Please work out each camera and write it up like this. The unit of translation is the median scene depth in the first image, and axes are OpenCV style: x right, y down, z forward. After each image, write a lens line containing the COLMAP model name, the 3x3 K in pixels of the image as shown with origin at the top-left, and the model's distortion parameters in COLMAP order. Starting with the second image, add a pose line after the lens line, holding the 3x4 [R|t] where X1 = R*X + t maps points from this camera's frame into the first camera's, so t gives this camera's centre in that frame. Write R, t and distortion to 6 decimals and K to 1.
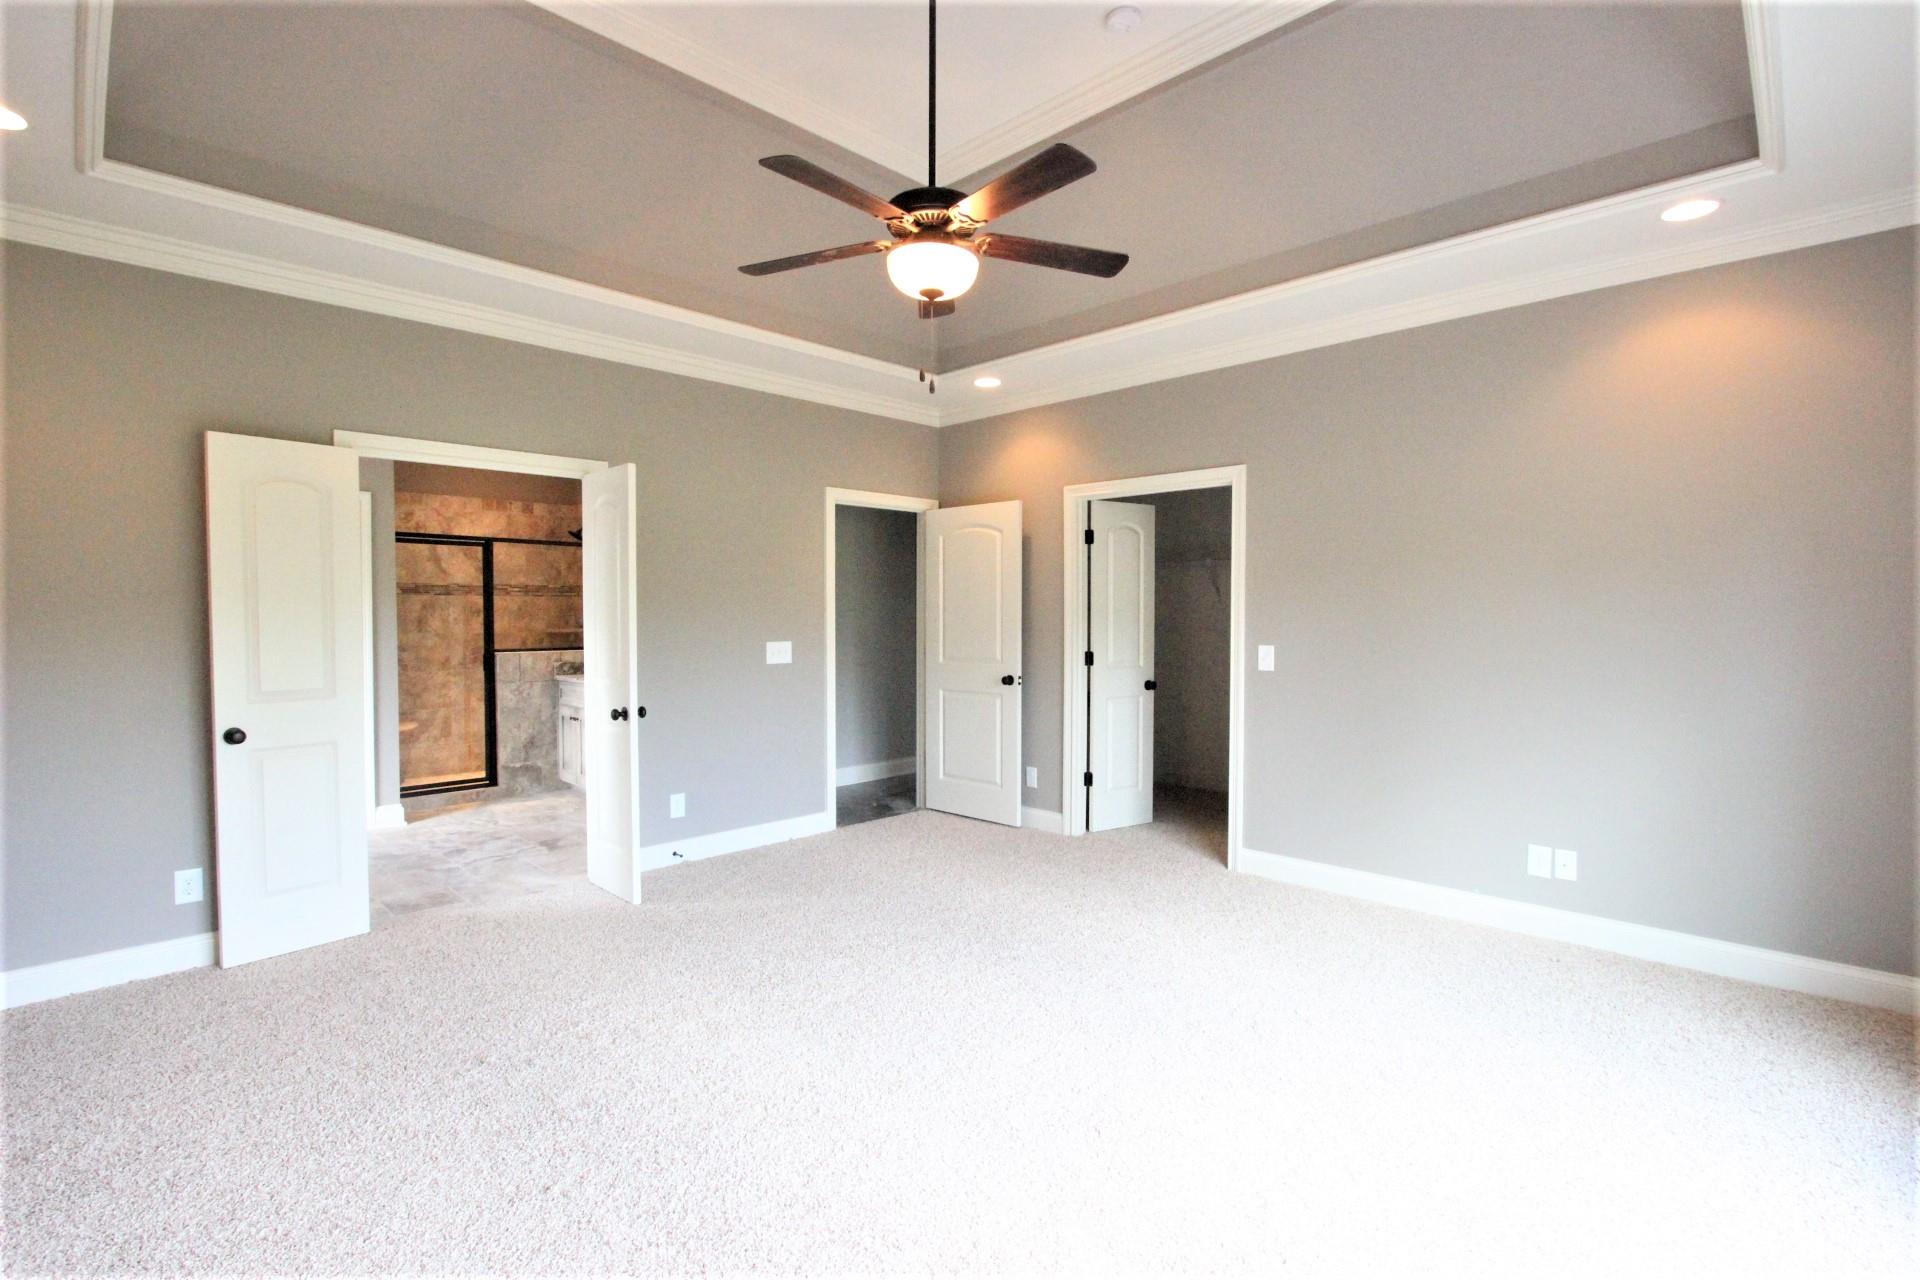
lens RADIAL K [[834.0, 0, 960.0], [0, 834.0, 640.0], [0, 0, 1]] dist [-0.048274, 0.000877]
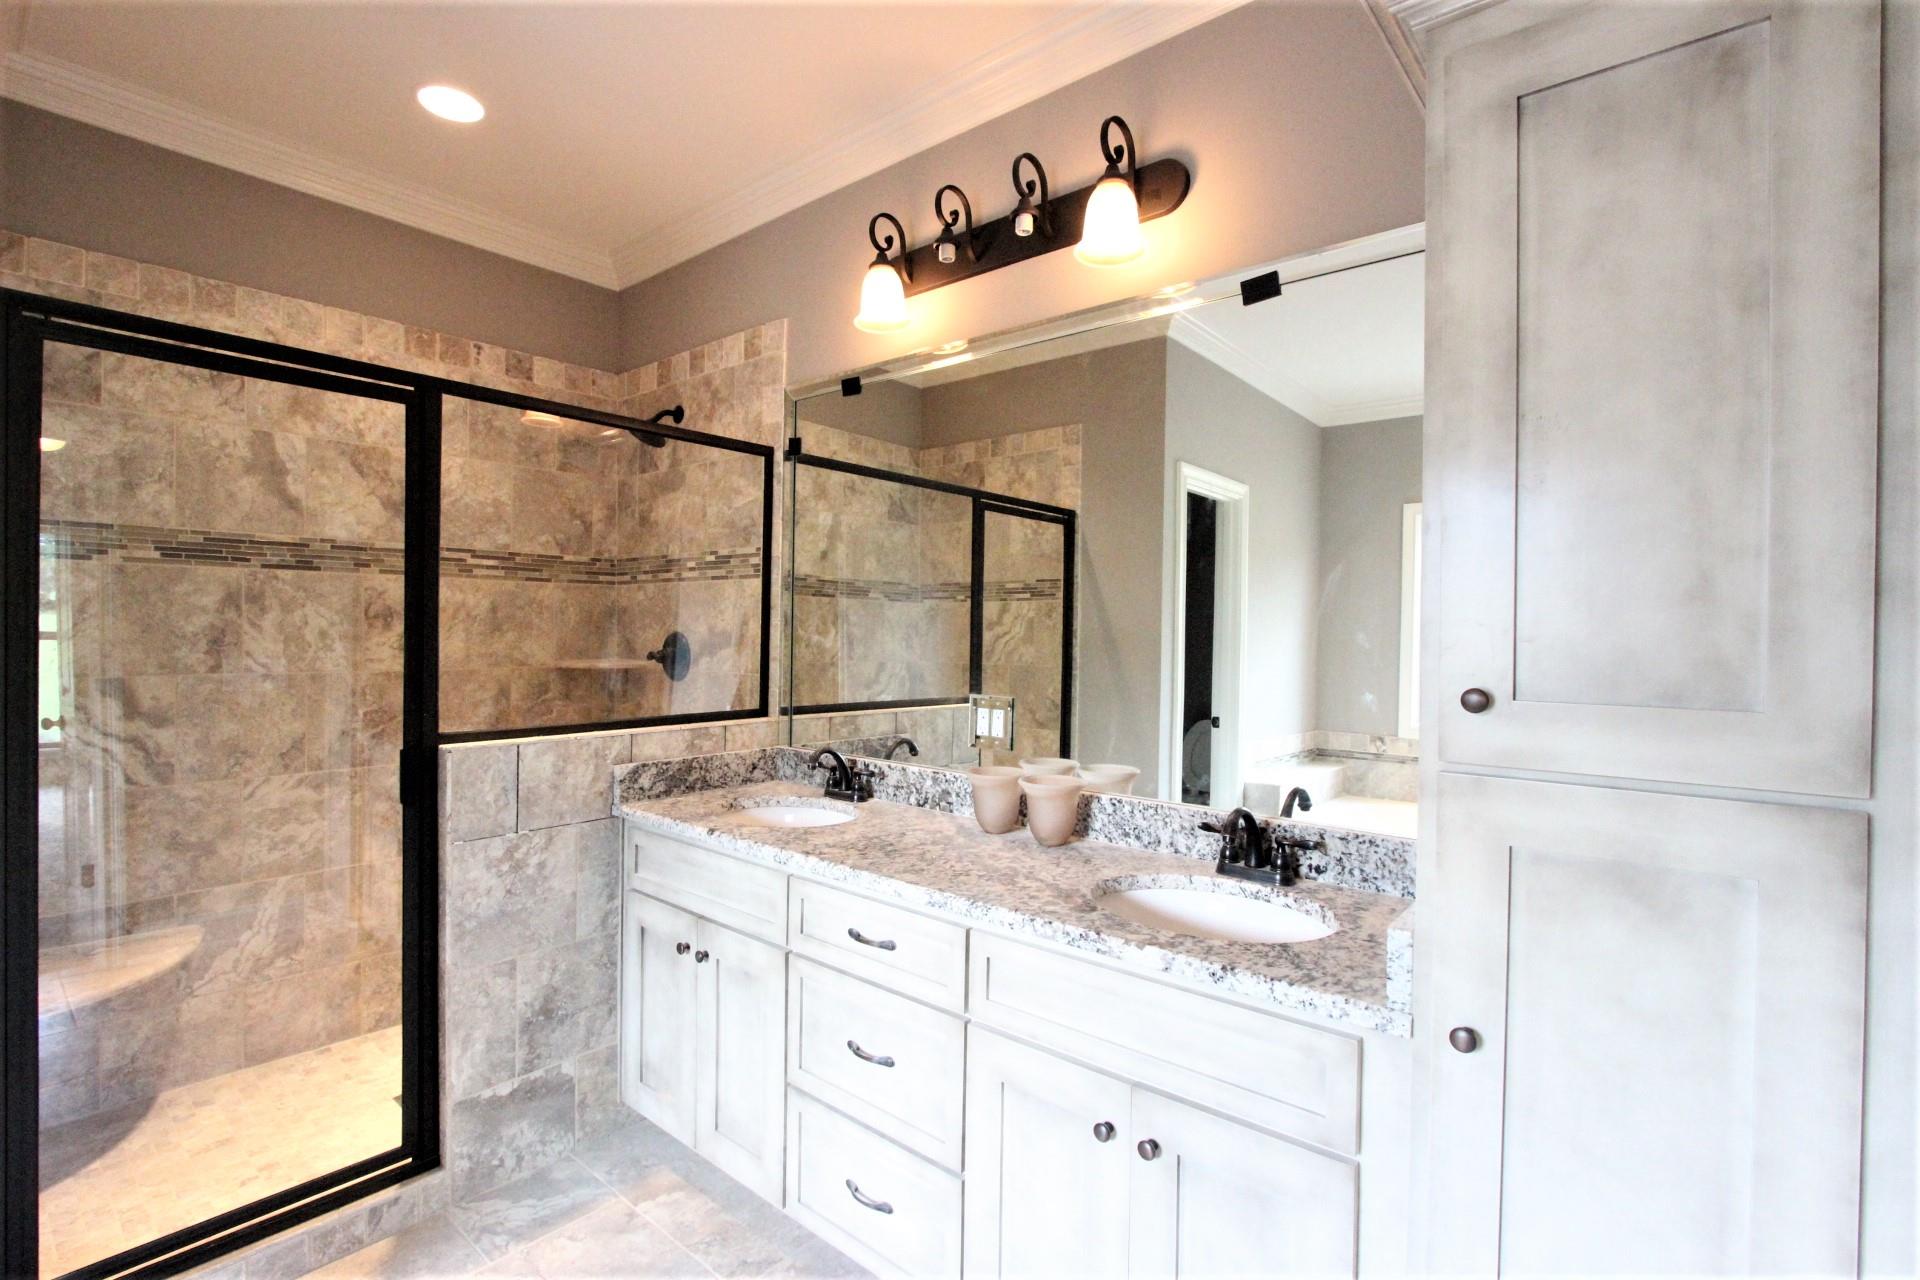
lens RADIAL K [[887.9, 0, 956.7], [0, 887.9, 639.3], [0, 0, 1]] dist [-0.021557, 0.004565]
pose [[0.999202, 0.012936, 0.037777, -0.355564], [-0.012368, 0.999808, -0.015228, -0.021337], [-0.037967, 0.014748, 0.999170, 0.609396]]
